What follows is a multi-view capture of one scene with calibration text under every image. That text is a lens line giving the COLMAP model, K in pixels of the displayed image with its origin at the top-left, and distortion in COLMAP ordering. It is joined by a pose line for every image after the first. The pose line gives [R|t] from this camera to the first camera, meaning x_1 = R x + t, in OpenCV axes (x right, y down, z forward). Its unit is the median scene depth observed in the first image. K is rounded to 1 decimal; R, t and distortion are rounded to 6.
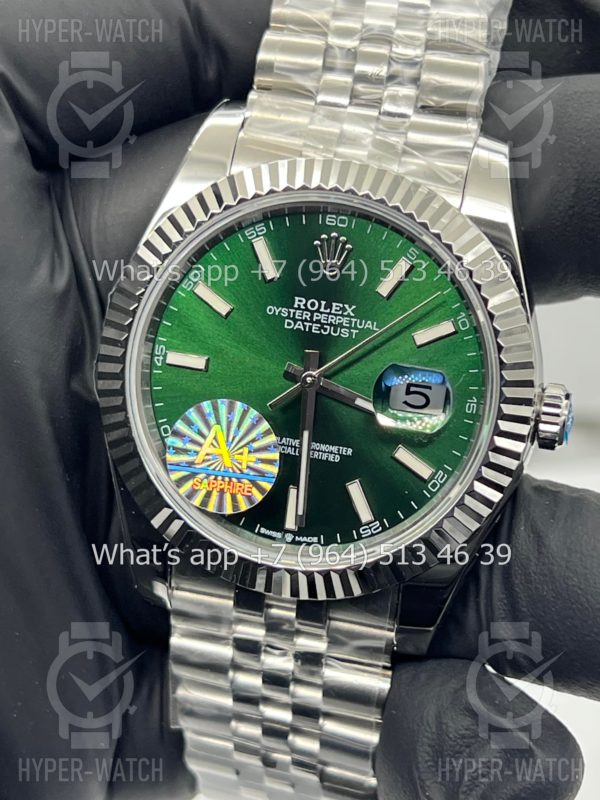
lens RADIAL K [[1819.8, 0, 294.8], [0, 1819.8, 399.2], [0, 0, 1]] dist [0.237926, 0.000000]
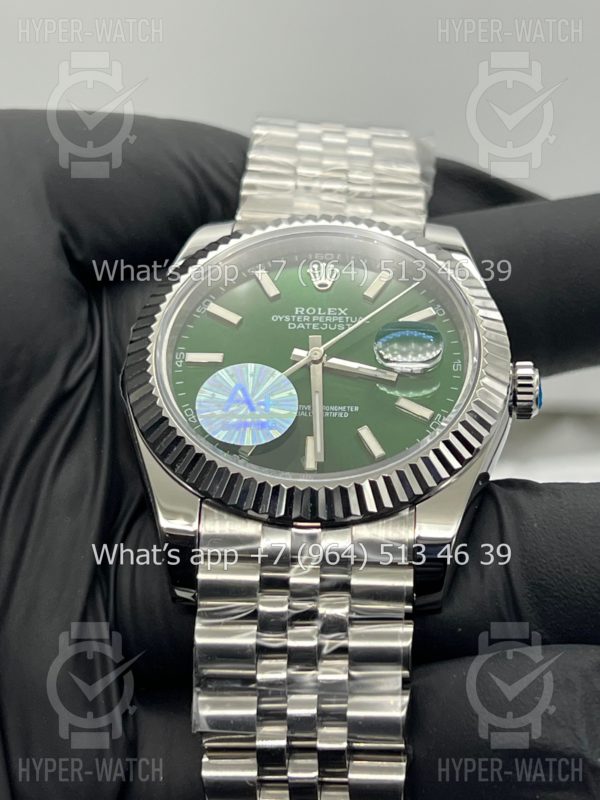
lens RADIAL K [[1819.8, 0, 297.5], [0, 1819.8, 400.6], [0, 0, 1]] dist [0.237926, 0.000000]
pose [[0.986749, 0.001151, 0.162252, -0.189134], [0.100725, 0.779620, -0.618100, 0.718354], [-0.127206, 0.626252, 0.769173, 0.131980]]
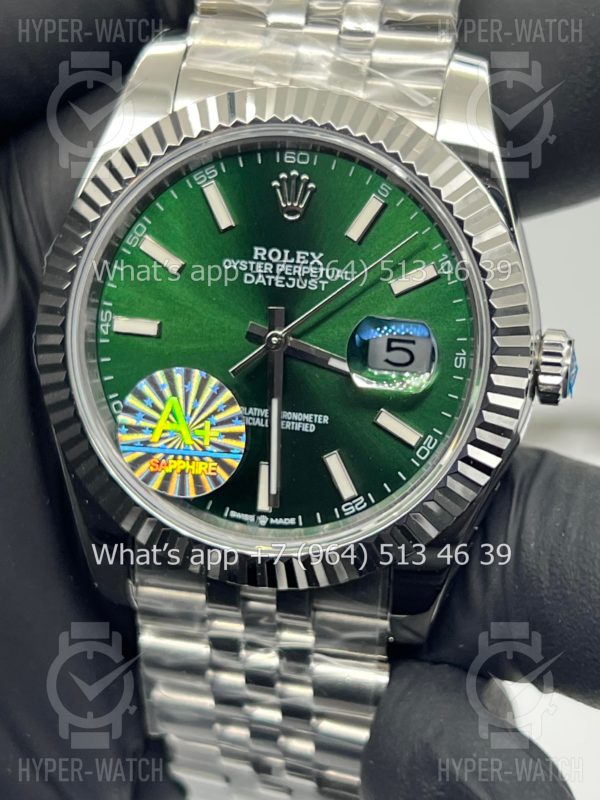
lens RADIAL K [[1819.8, 0, 298.5], [0, 1819.8, 398.1], [0, 0, 1]] dist [0.237926, 0.000000]
pose [[0.998426, -0.054942, -0.011302, 0.027391], [0.055134, 0.998328, 0.017389, 0.002428], [0.010328, -0.017984, 0.999785, 0.119057]]
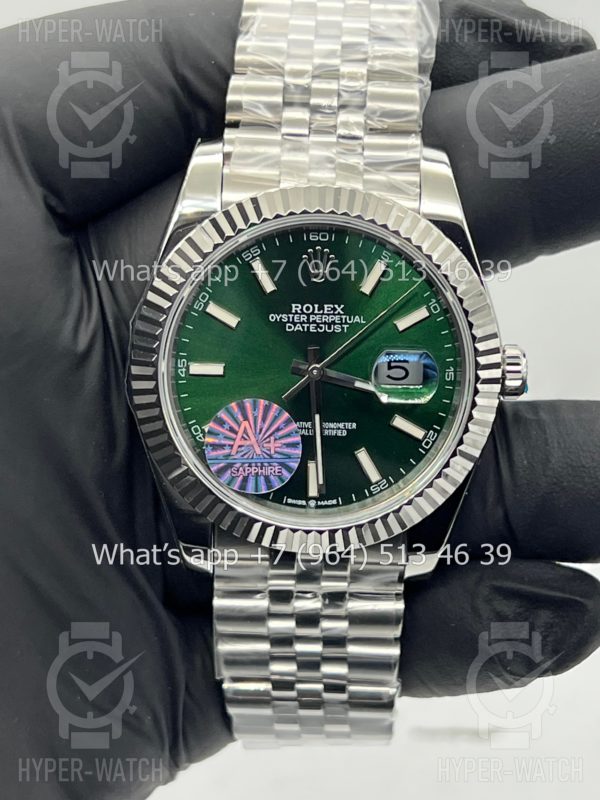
lens RADIAL K [[1819.8, 0, 305.3], [0, 1819.8, 404.1], [0, 0, 1]] dist [0.237926, 0.000000]
pose [[0.977881, -0.146550, 0.149238, -0.178035], [0.134108, 0.986842, 0.090325, -0.097804], [-0.160512, -0.068313, 0.984667, -0.174965]]
